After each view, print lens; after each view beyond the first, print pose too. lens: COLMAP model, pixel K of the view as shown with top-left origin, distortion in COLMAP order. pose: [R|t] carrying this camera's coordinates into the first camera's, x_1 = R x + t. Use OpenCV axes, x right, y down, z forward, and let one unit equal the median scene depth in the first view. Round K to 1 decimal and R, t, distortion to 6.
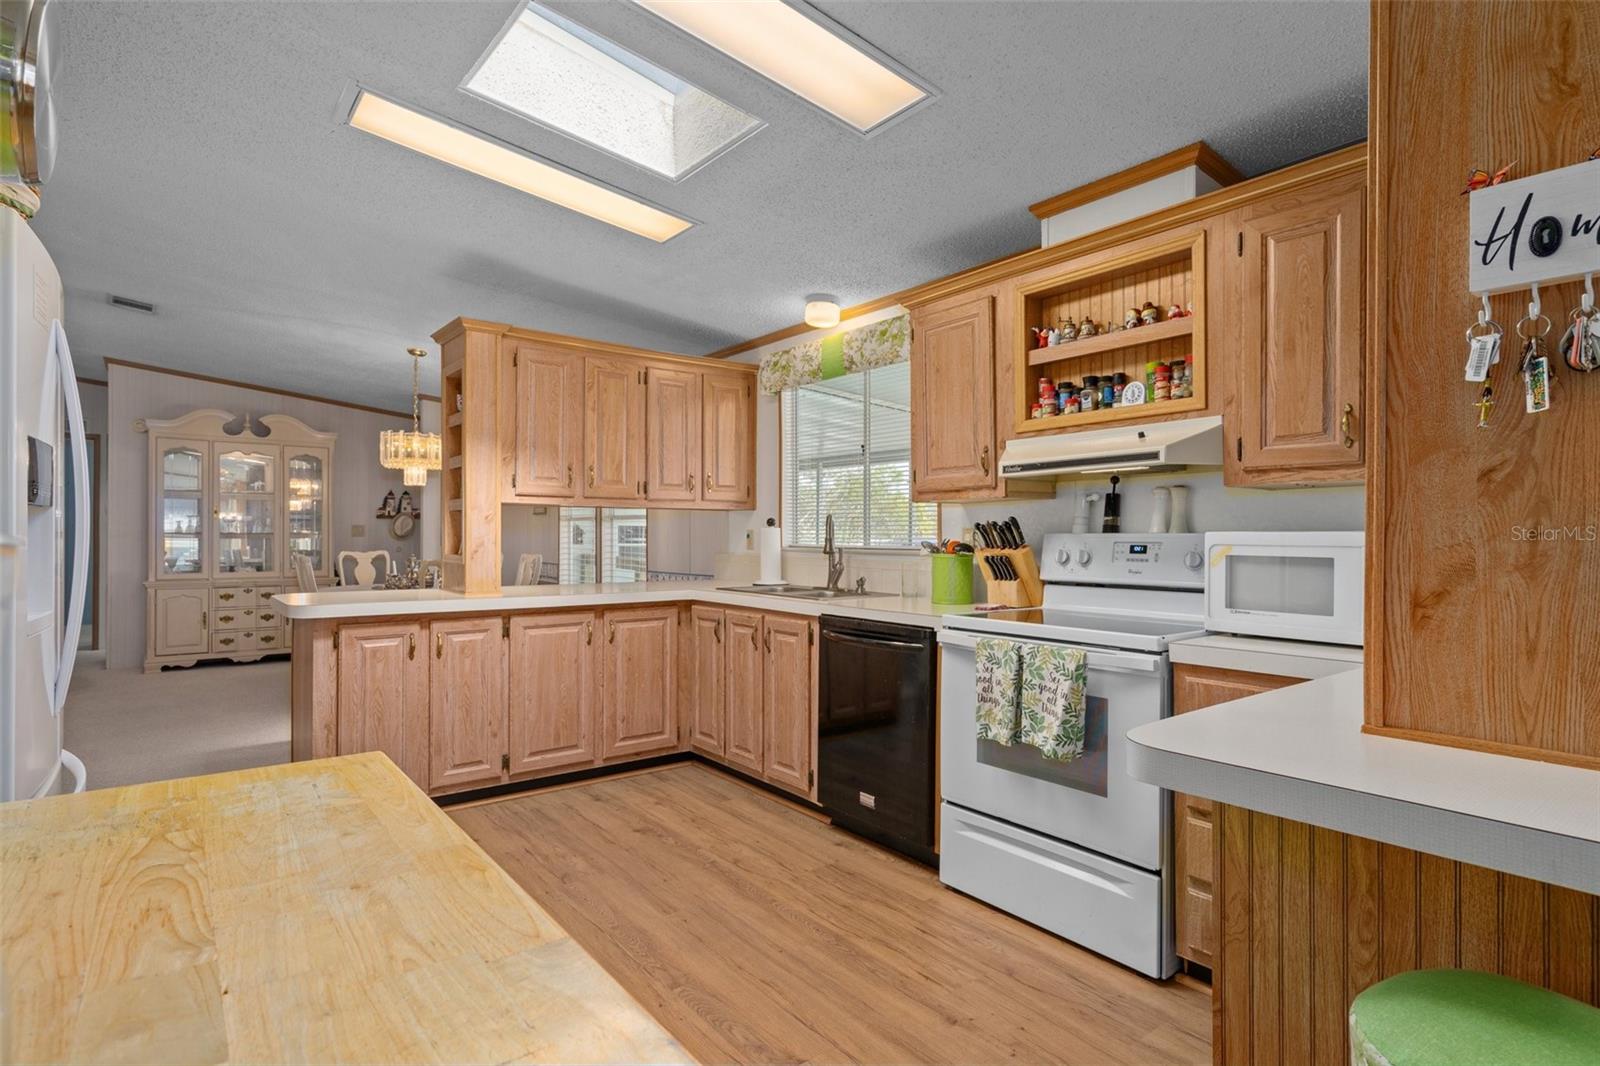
lens RADIAL K [[832.1, 0, 798.1], [0, 832.1, 534.7], [0, 0, 1]] dist [0.003949, 0.001321]
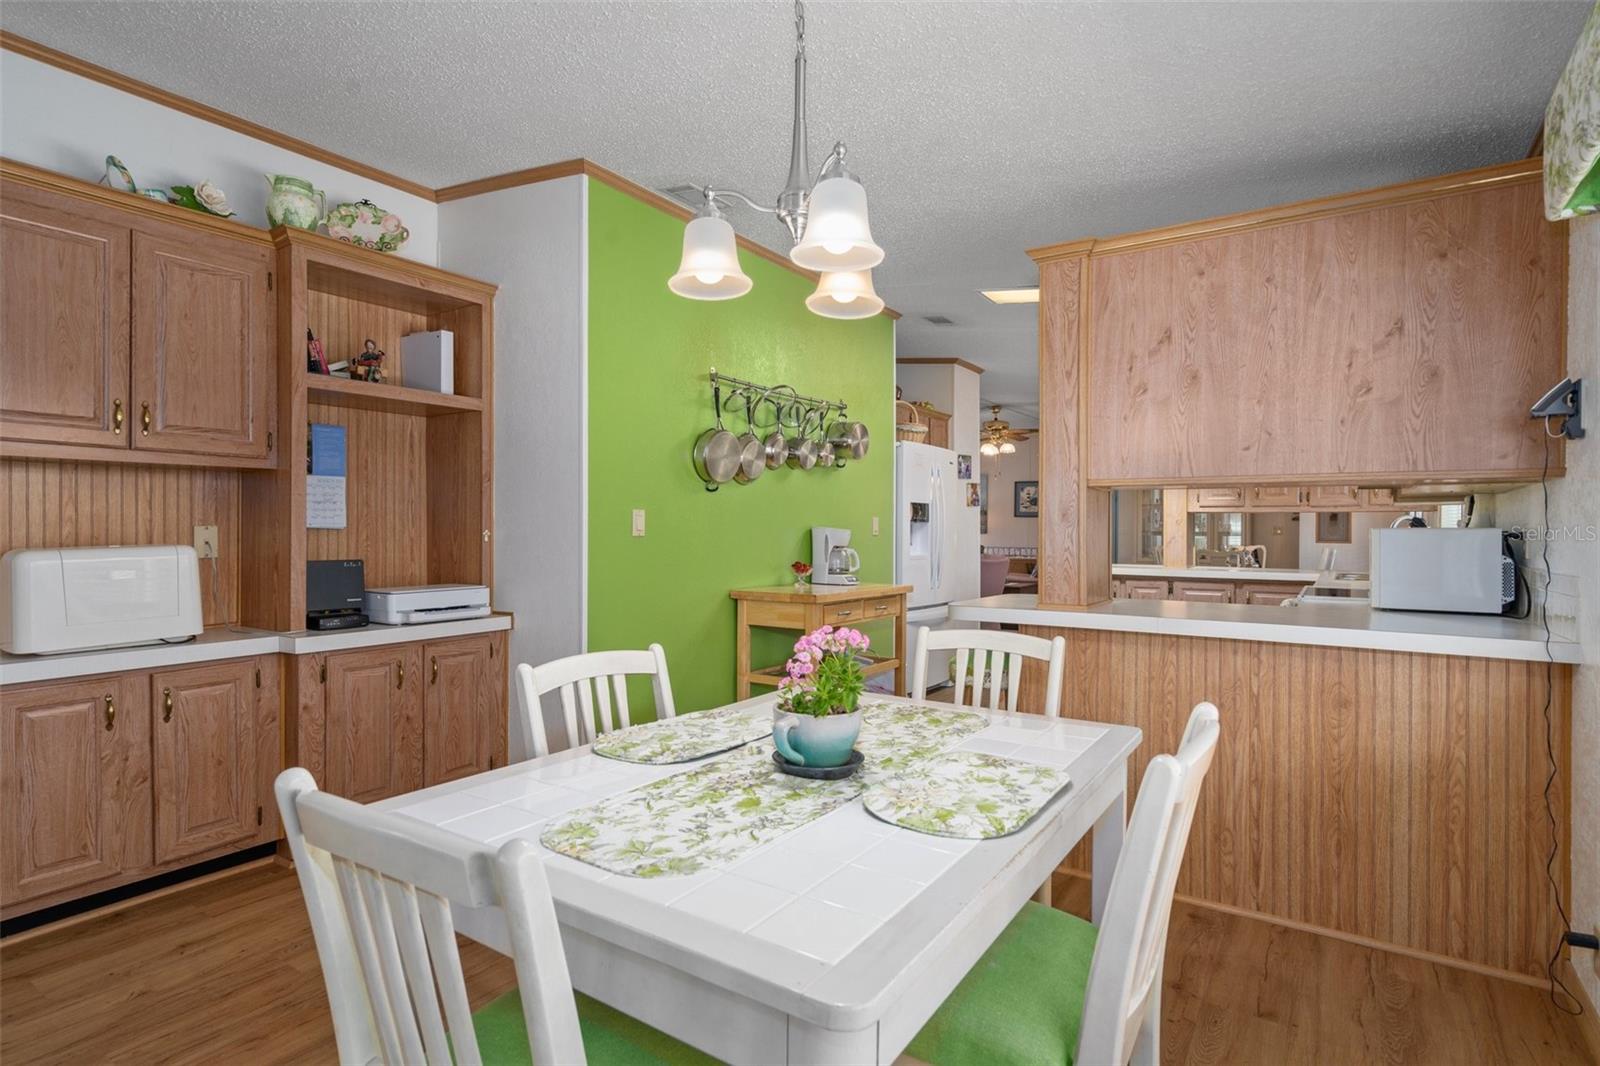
lens RADIAL K [[832.1, 0, 798.7], [0, 832.1, 531.4], [0, 0, 1]] dist [0.003949, 0.001321]
pose [[0.323099, 0.004809, -0.946353, 0.998346], [-0.001470, 0.999988, 0.004580, -0.007418], [0.946364, -0.000089, 0.323102, -0.245517]]
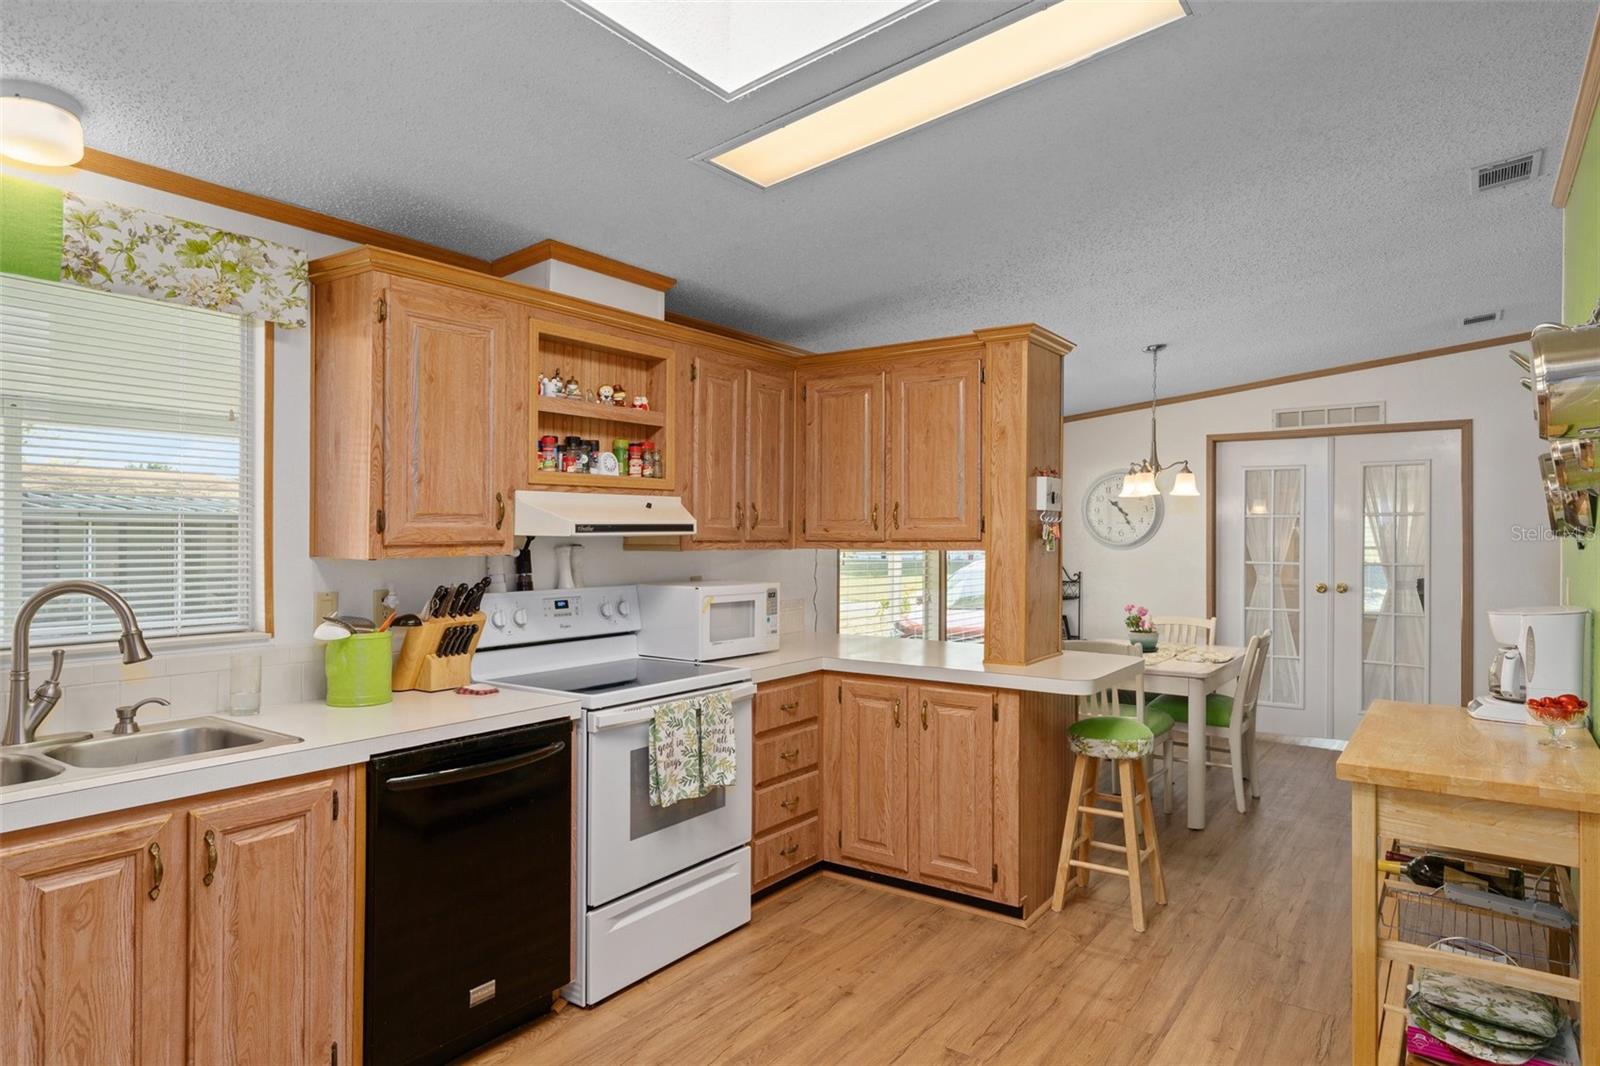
lens RADIAL K [[933.0, 0, 797.0], [0, 933.0, 535.0], [0, 0, 1]] dist [0.001572, -0.000098]
pose [[-0.293117, -0.000386, 0.956077, -0.848964], [-0.005172, 0.999986, -0.001182, -0.074493], [-0.956063, -0.005291, -0.293115, 1.122640]]
